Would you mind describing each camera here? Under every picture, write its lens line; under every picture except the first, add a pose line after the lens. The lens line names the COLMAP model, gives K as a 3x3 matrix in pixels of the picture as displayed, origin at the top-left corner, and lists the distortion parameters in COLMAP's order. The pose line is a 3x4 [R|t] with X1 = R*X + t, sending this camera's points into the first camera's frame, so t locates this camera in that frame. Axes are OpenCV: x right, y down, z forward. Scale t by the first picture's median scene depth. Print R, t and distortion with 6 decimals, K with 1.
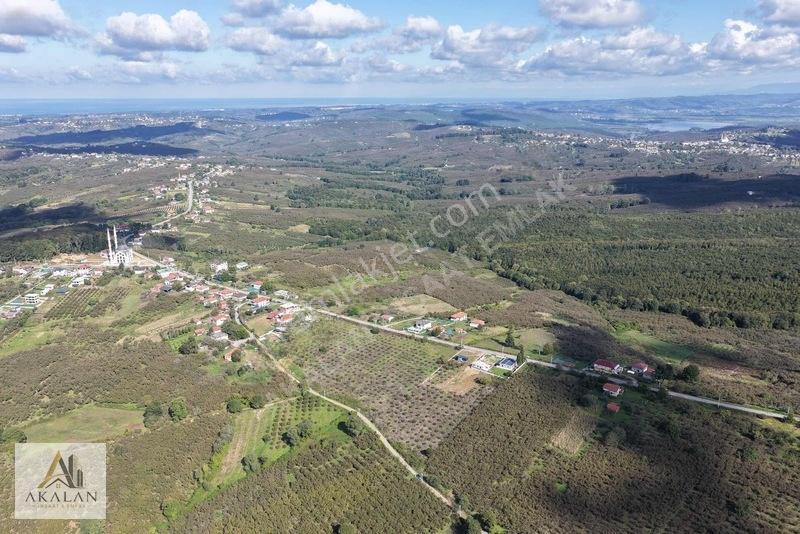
lens RADIAL K [[663.4, 0, 402.1], [0, 663.4, 266.3], [0, 0, 1]] dist [-0.010543, 0.034981]
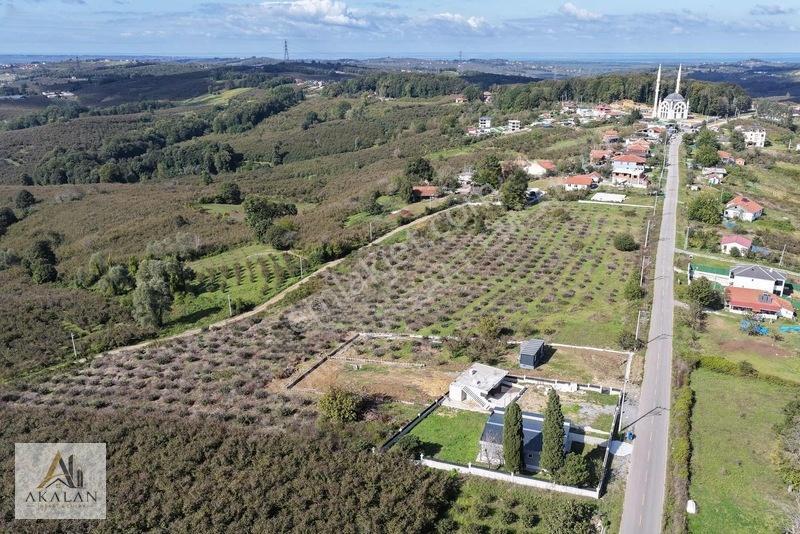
lens RADIAL K [[663.4, 0, 397.2], [0, 663.4, 270.8], [0, 0, 1]] dist [-0.010543, 0.034981]
pose [[0.214544, 0.313337, -0.925089, 0.275078], [-0.250776, 0.933065, 0.257879, 0.046771], [0.943972, 0.176663, 0.278761, 0.760443]]
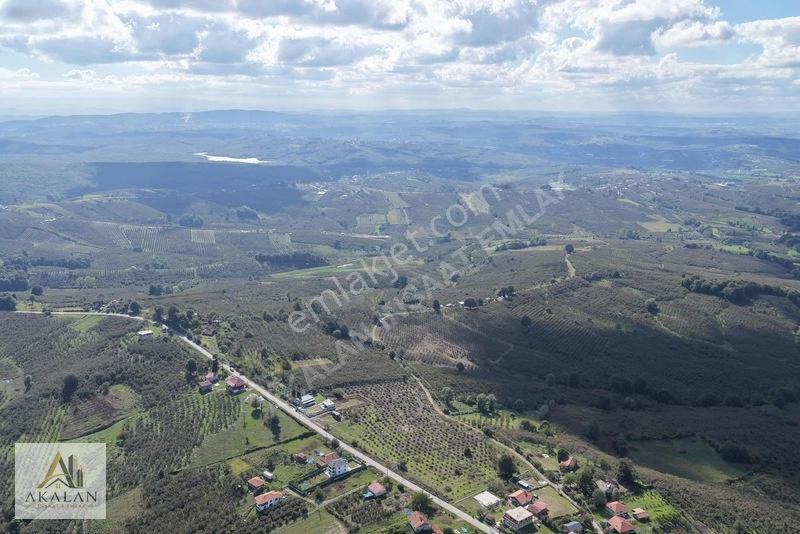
lens RADIAL K [[663.4, 0, 400.3], [0, 663.4, 266.1], [0, 0, 1]] dist [-0.010543, 0.034981]
pose [[-0.973416, -0.058664, 0.221406, -0.197676], [0.052772, 0.883195, 0.466027, -0.481129], [-0.222884, 0.465323, -0.856620, 1.543572]]
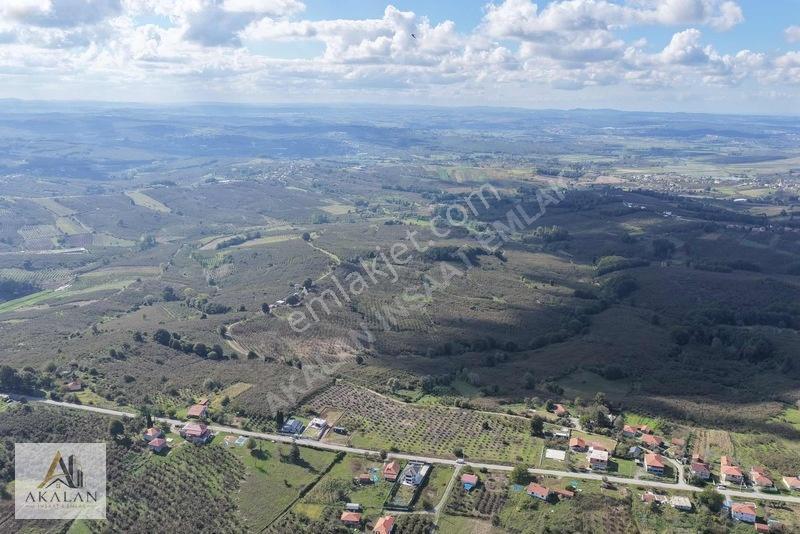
lens RADIAL K [[663.4, 0, 398.3], [0, 663.4, 271.3], [0, 0, 1]] dist [-0.010543, 0.034981]
pose [[-0.927119, 0.086748, -0.364589, 0.303334], [-0.102302, 0.877313, 0.468888, -0.467201], [0.360534, 0.472013, -0.804499, 1.494102]]
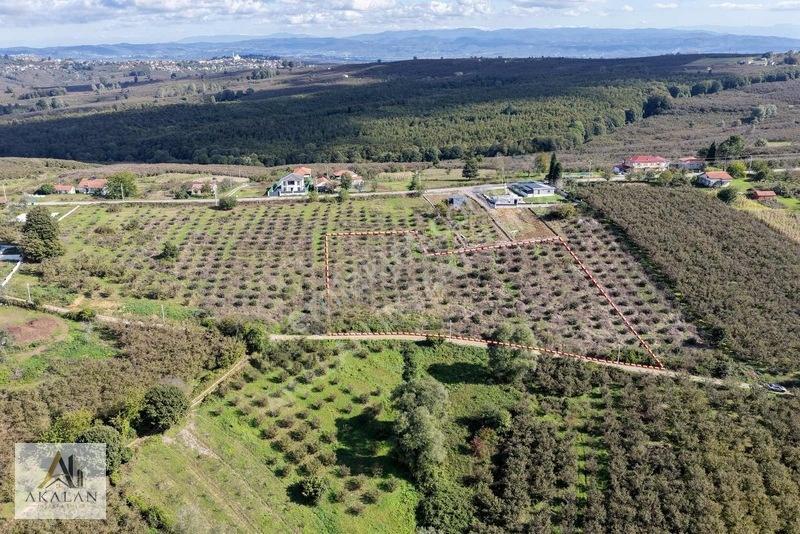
lens RADIAL K [[663.4, 0, 401.4], [0, 663.4, 266.0], [0, 0, 1]] dist [-0.010543, 0.034981]
pose [[0.711971, -0.223534, 0.665680, -0.263313], [0.180783, 0.974374, 0.133839, 0.097240], [-0.678539, 0.025053, 0.734137, 0.566350]]
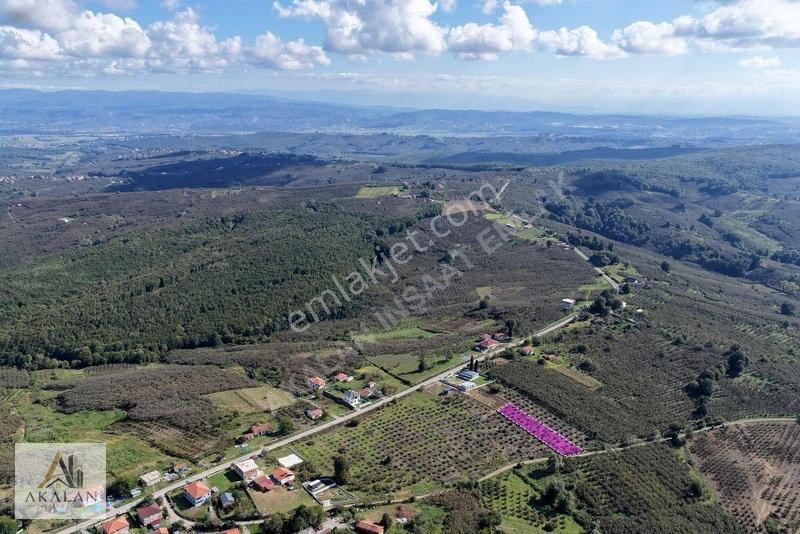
lens RADIAL K [[663.4, 0, 399.9], [0, 663.4, 261.9], [0, 0, 1]] dist [-0.010543, 0.034981]
pose [[0.184714, -0.226903, 0.956240, -0.790749], [0.247090, 0.952452, 0.178274, -0.236687], [-0.951224, 0.203348, 0.231997, 0.683933]]
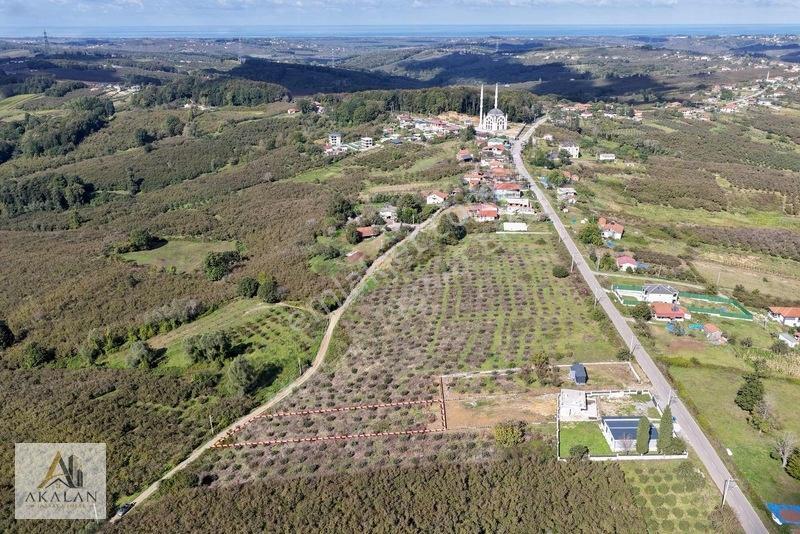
lens RADIAL K [[663.4, 0, 397.8], [0, 663.4, 275.1], [0, 0, 1]] dist [-0.010543, 0.034981]
pose [[0.538289, 0.303507, -0.786212, 0.293164], [-0.213480, 0.951580, 0.221183, 0.011854], [0.815274, 0.048780, 0.577018, 0.583271]]
